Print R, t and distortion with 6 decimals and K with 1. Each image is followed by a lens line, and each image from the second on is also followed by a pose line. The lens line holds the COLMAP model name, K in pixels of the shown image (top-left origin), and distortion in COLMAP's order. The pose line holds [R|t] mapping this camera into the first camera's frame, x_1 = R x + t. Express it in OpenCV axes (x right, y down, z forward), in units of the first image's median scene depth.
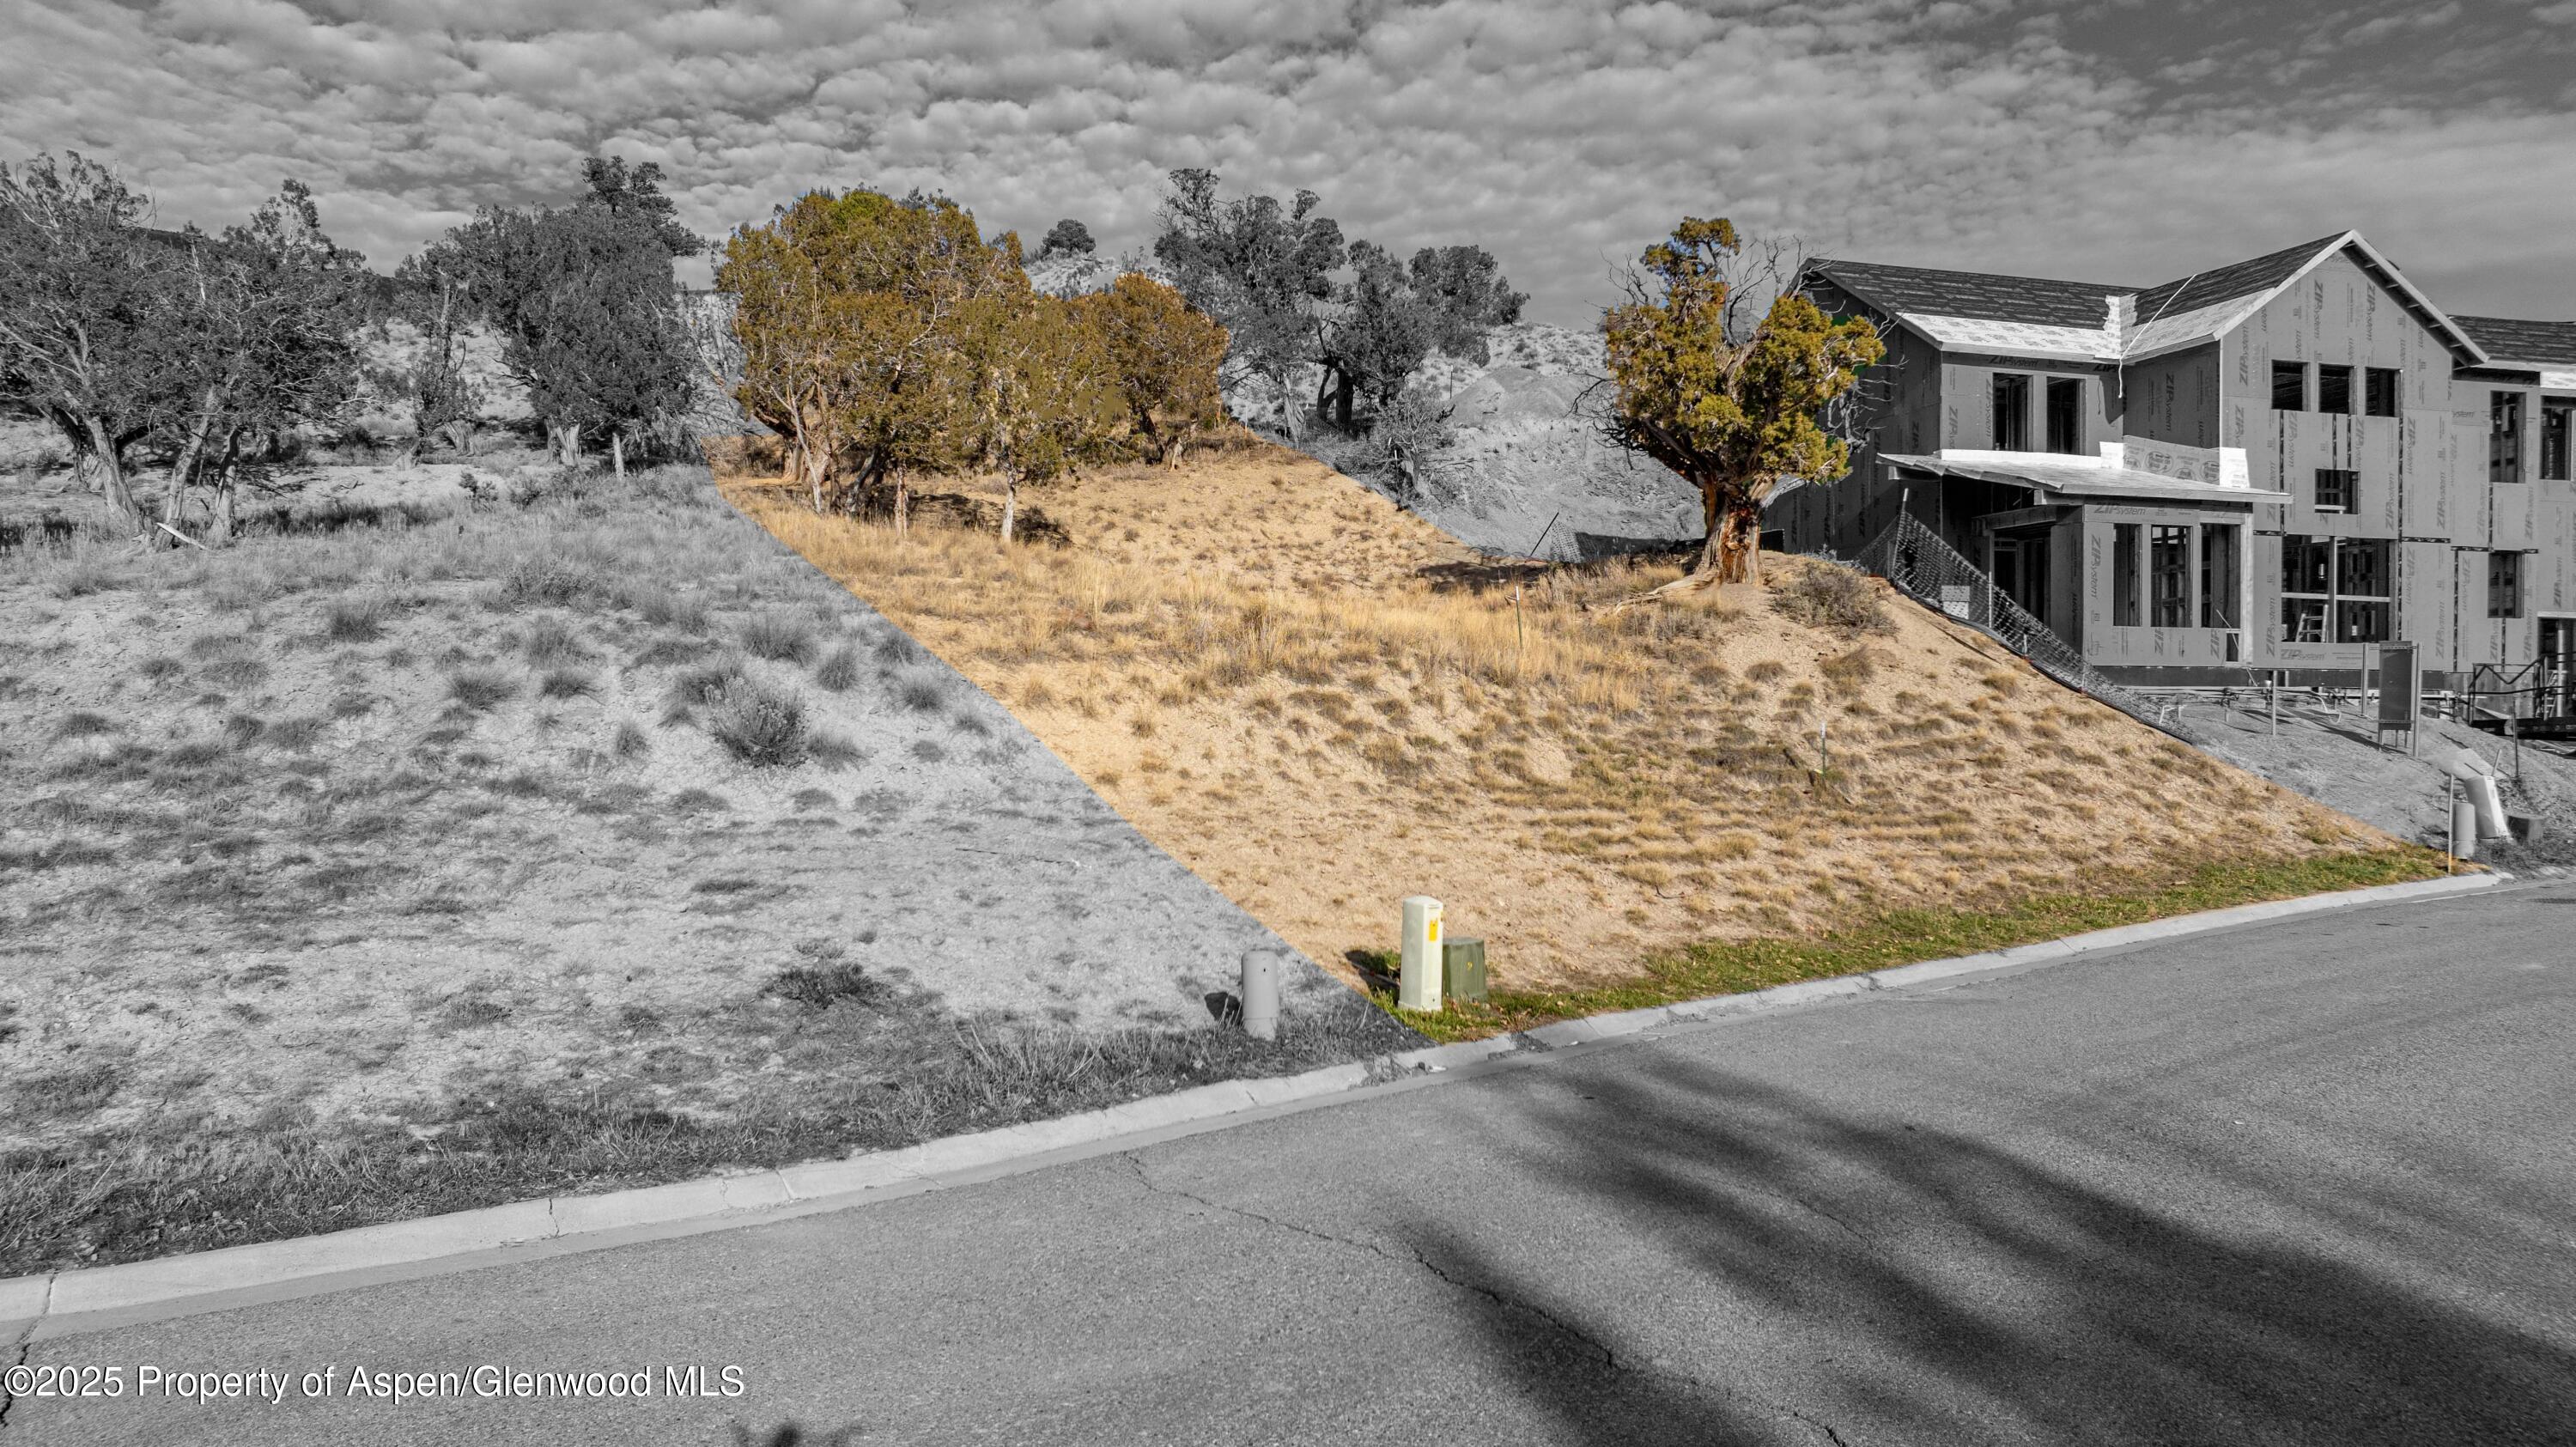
lens RADIAL K [[1803.7, 0, 1330.2], [0, 1803.7, 729.3], [0, 0, 1]] dist [-0.025612, -0.004145]
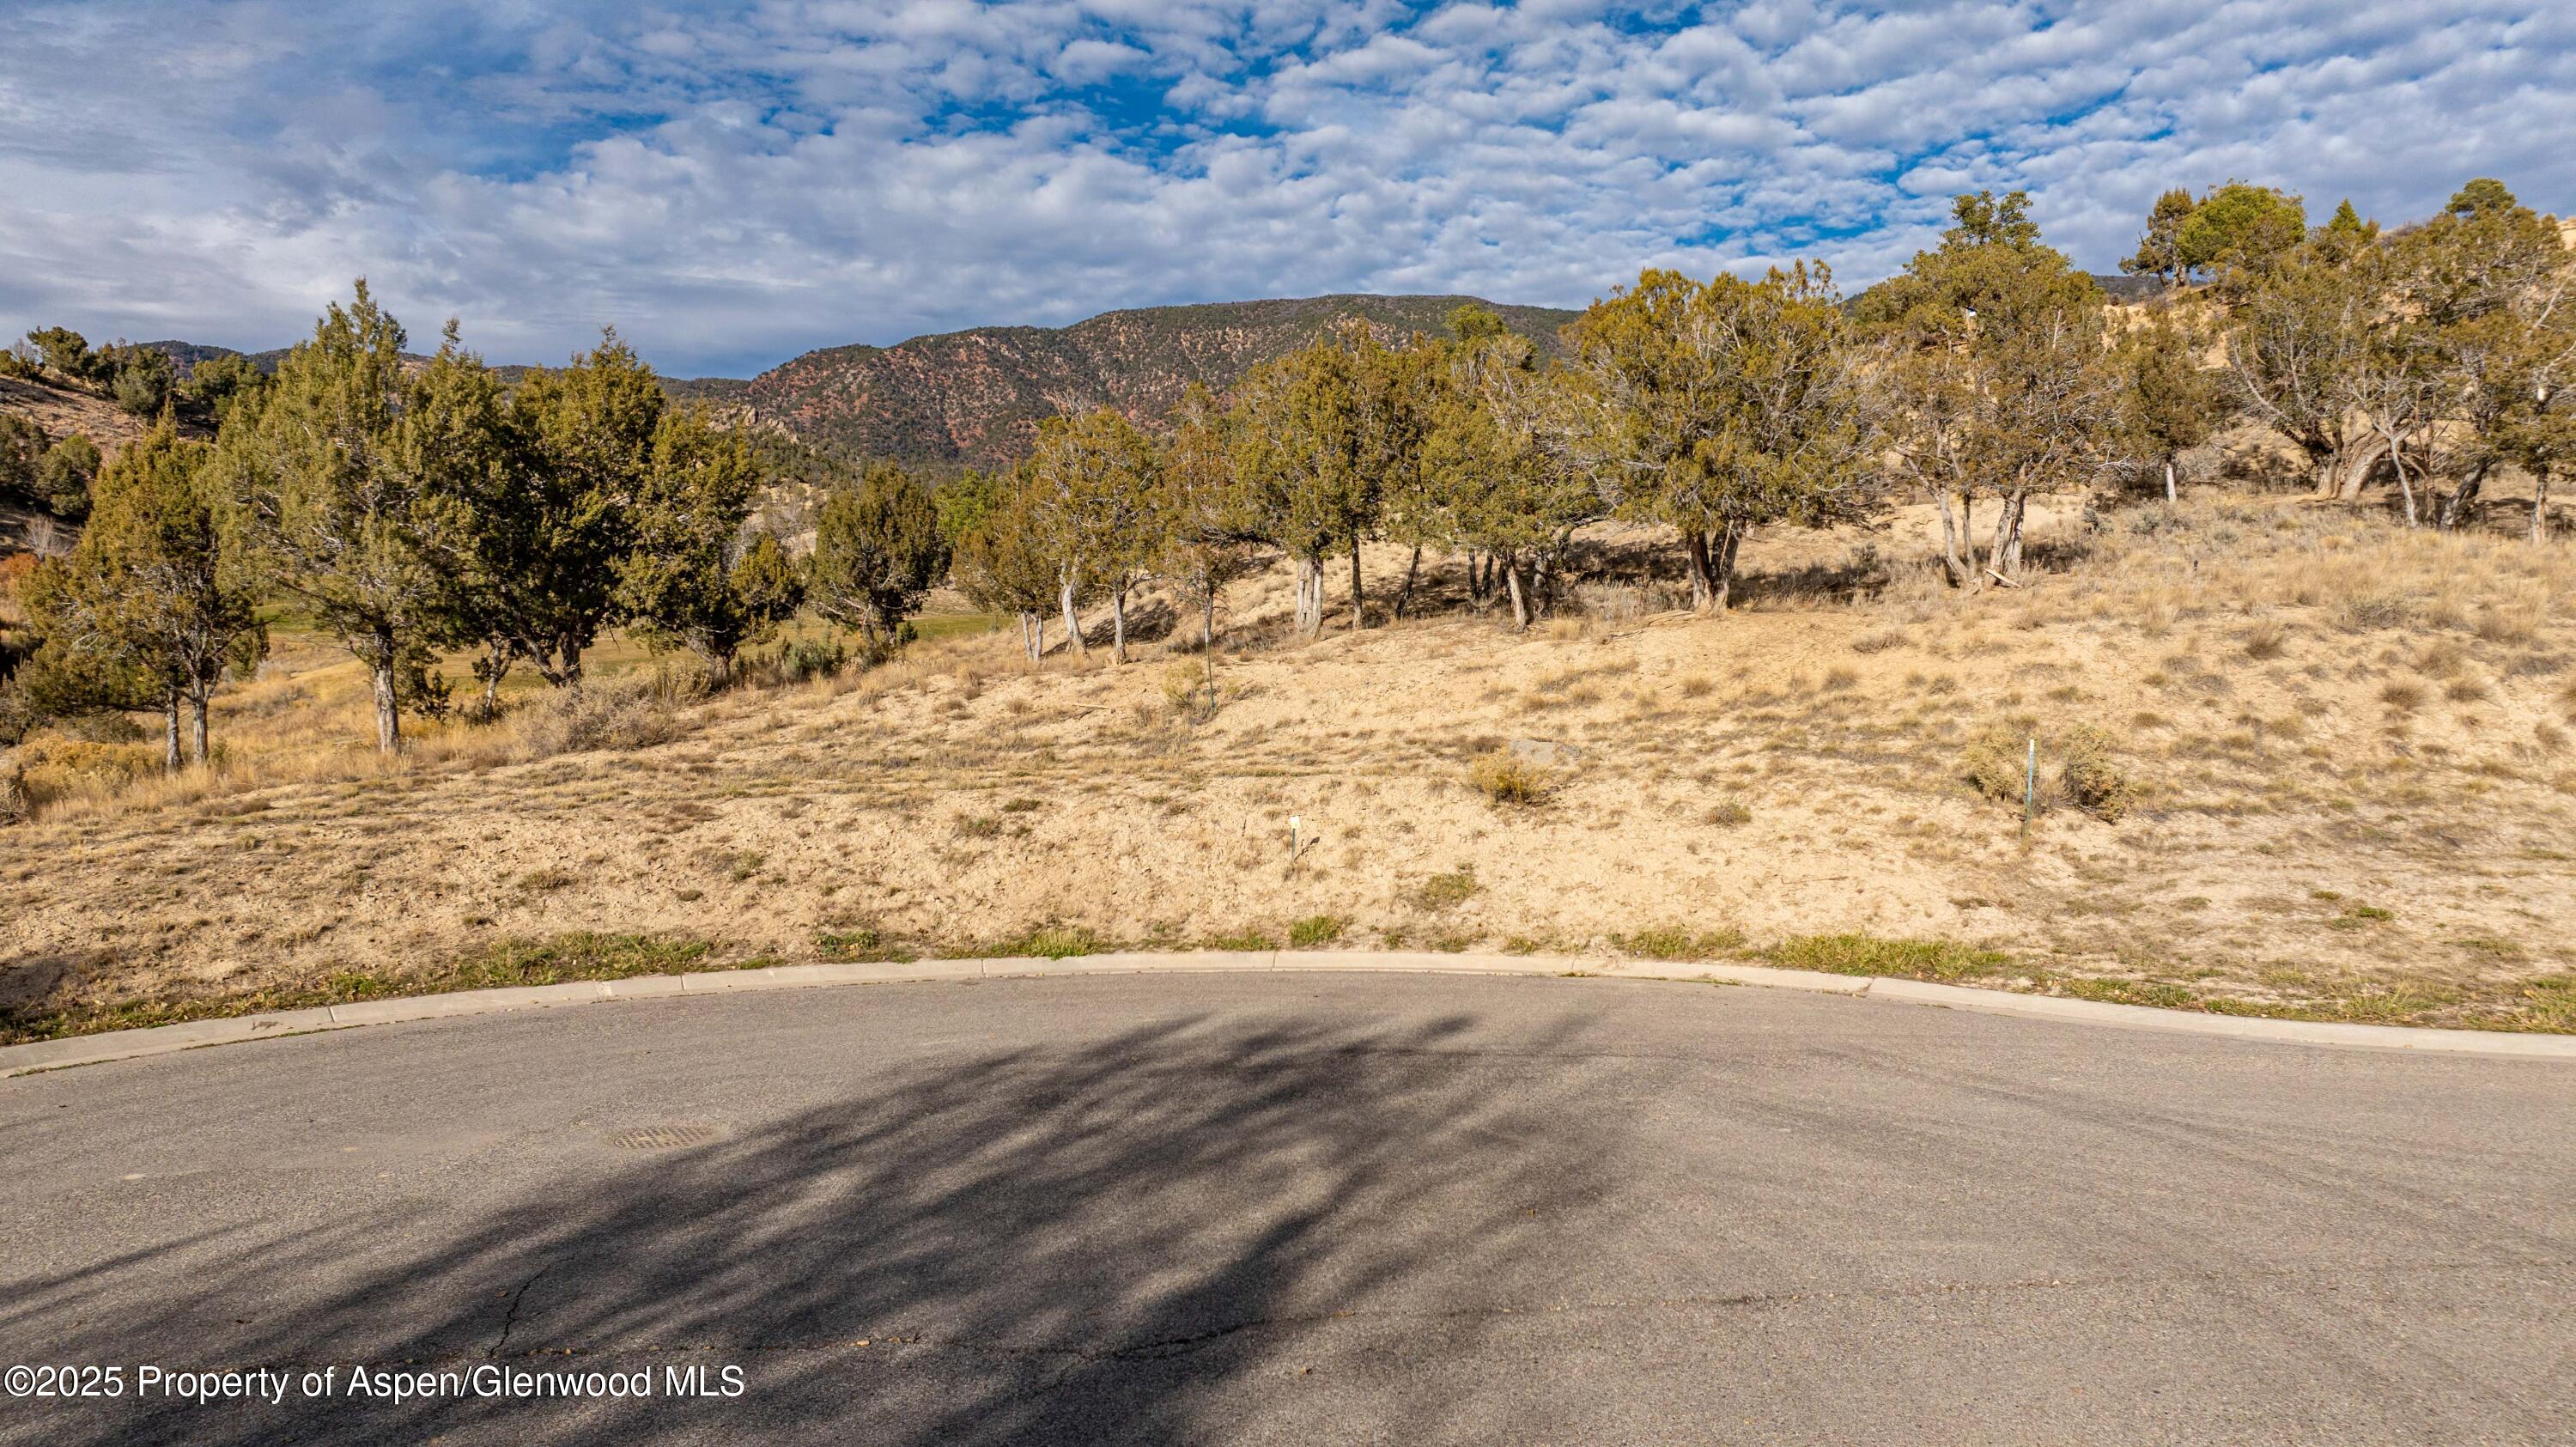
lens RADIAL K [[1784.2, 0, 1294.5], [0, 1784.2, 801.2], [0, 0, 1]] dist [-0.046786, 0.036444]
pose [[0.797414, 0.036585, -0.602323, -0.178726], [-0.010633, 0.998857, 0.046593, 0.001587], [0.603339, -0.030749, 0.796892, -0.254104]]
